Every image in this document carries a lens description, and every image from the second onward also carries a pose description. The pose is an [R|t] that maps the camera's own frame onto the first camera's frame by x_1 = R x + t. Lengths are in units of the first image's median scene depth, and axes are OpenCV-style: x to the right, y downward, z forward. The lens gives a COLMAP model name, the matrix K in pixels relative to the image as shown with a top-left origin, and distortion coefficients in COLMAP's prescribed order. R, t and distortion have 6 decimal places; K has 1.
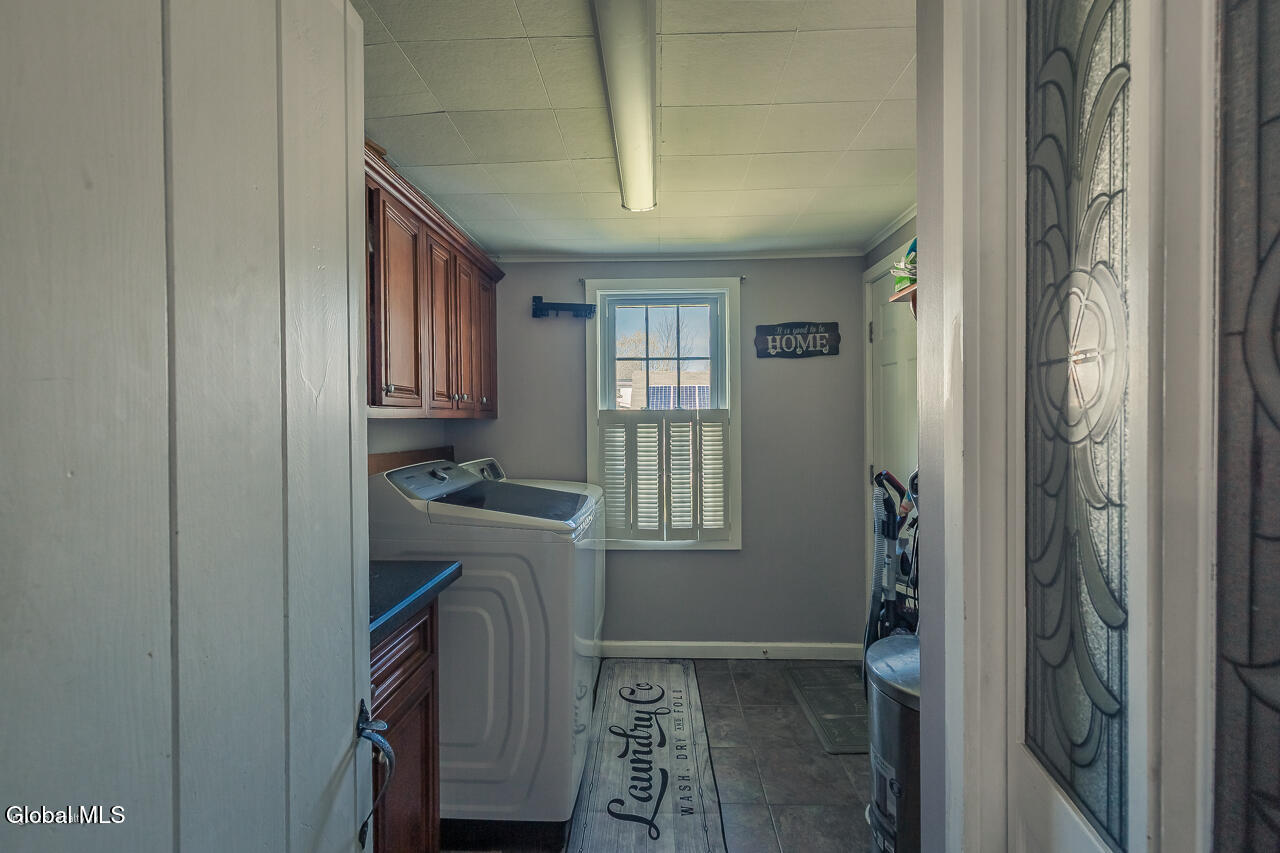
lens RADIAL K [[579.3, 0, 640.7], [0, 579.3, 424.3], [0, 0, 1]] dist [-0.013429, 0.000467]
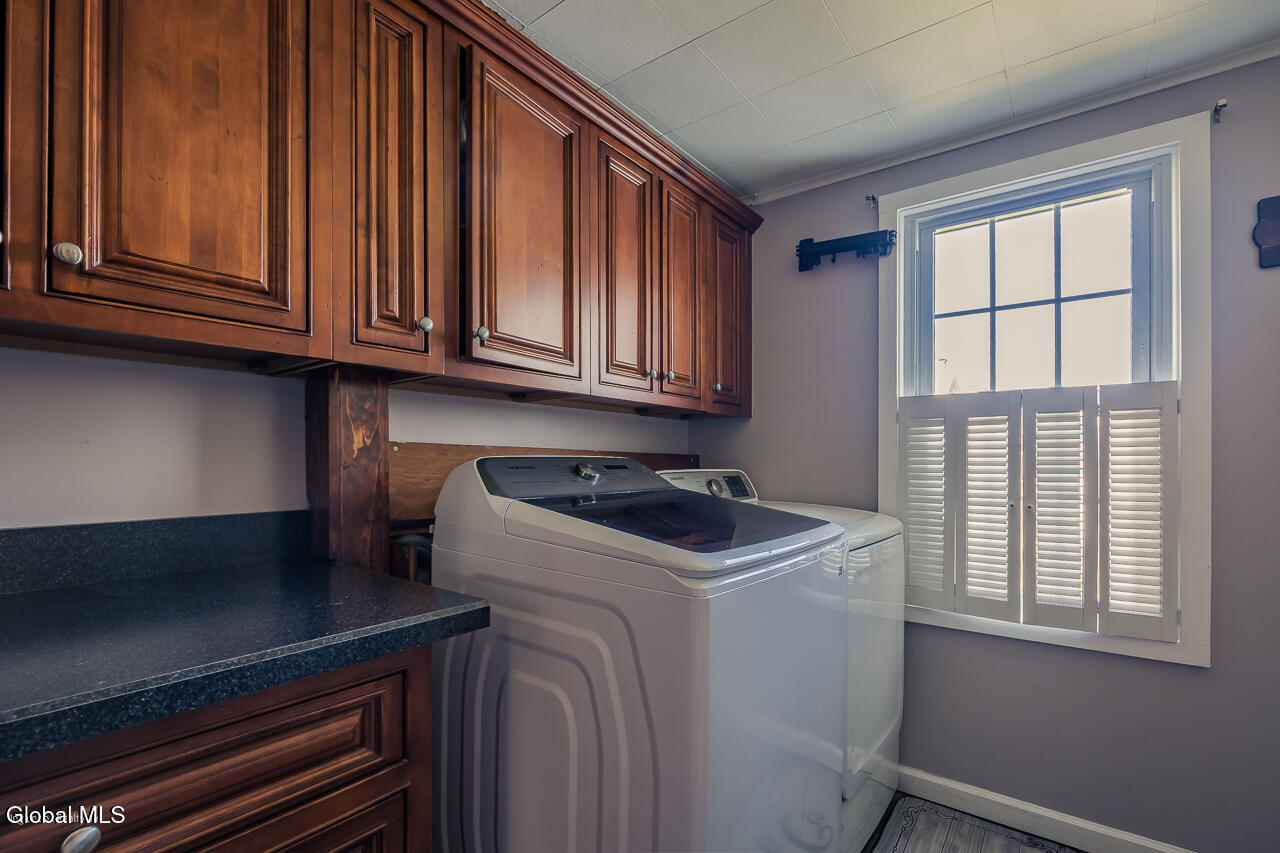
lens RADIAL K [[579.3, 0, 627.3], [0, 579.3, 463.5], [0, 0, 1]] dist [-0.013429, 0.000467]
pose [[0.807389, 0.011239, -0.589913, 0.060313], [-0.013540, 0.999908, 0.000517, 0.050671], [0.589864, 0.007570, 0.807467, 0.321260]]
